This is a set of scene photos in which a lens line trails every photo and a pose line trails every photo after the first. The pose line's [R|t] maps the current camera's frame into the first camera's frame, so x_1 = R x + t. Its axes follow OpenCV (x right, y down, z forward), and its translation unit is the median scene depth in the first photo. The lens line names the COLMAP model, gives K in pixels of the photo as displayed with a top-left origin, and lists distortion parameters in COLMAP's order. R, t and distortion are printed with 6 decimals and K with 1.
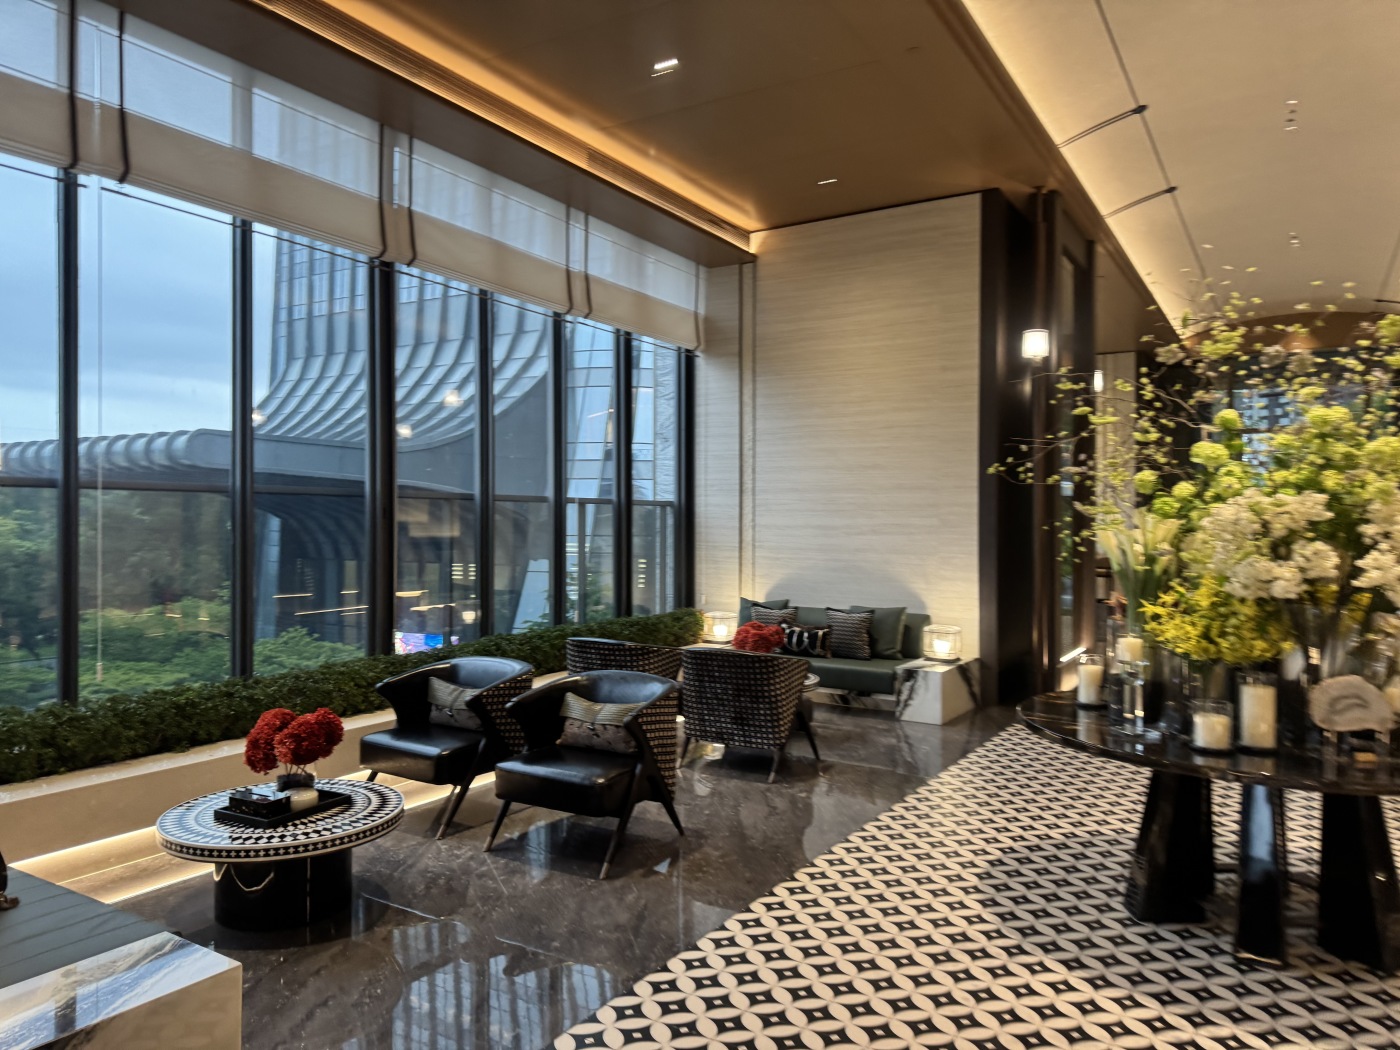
lens RADIAL K [[961.8, 0, 697.6], [0, 961.8, 502.6], [0, 0, 1]] dist [0.101464, -0.149119]
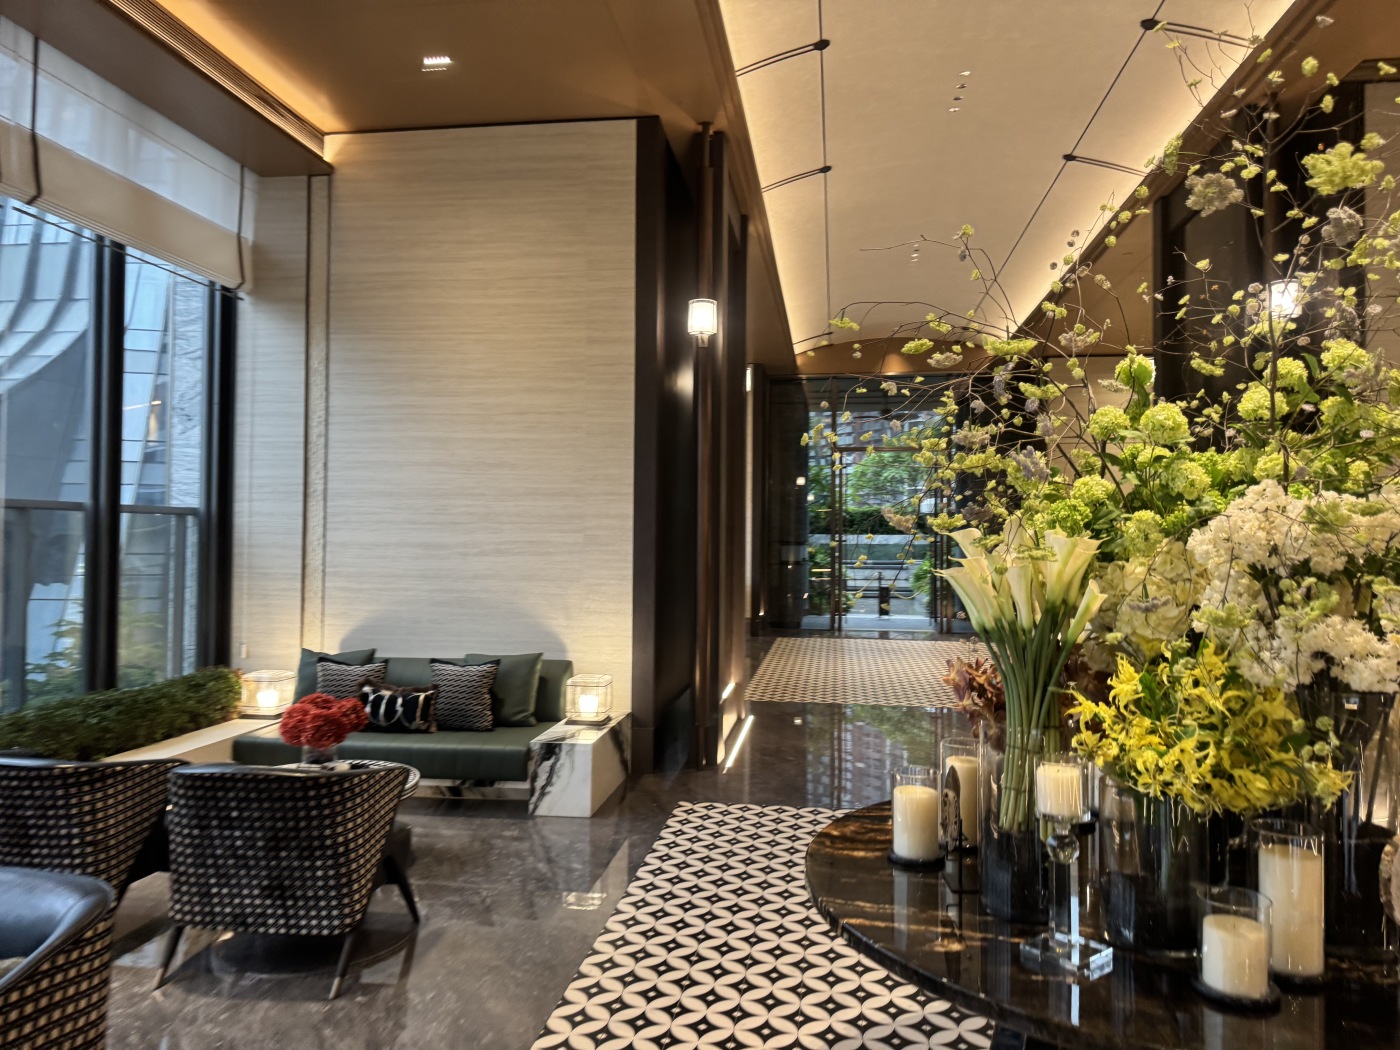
lens RADIAL K [[961.8, 0, 697.6], [0, 961.8, 502.6], [0, 0, 1]] dist [0.101464, -0.149119]
pose [[0.916379, 0.015390, 0.400015, 0.025288], [-0.009236, 0.999808, -0.017309, 0.004000], [-0.400205, 0.012167, 0.916345, 0.260473]]
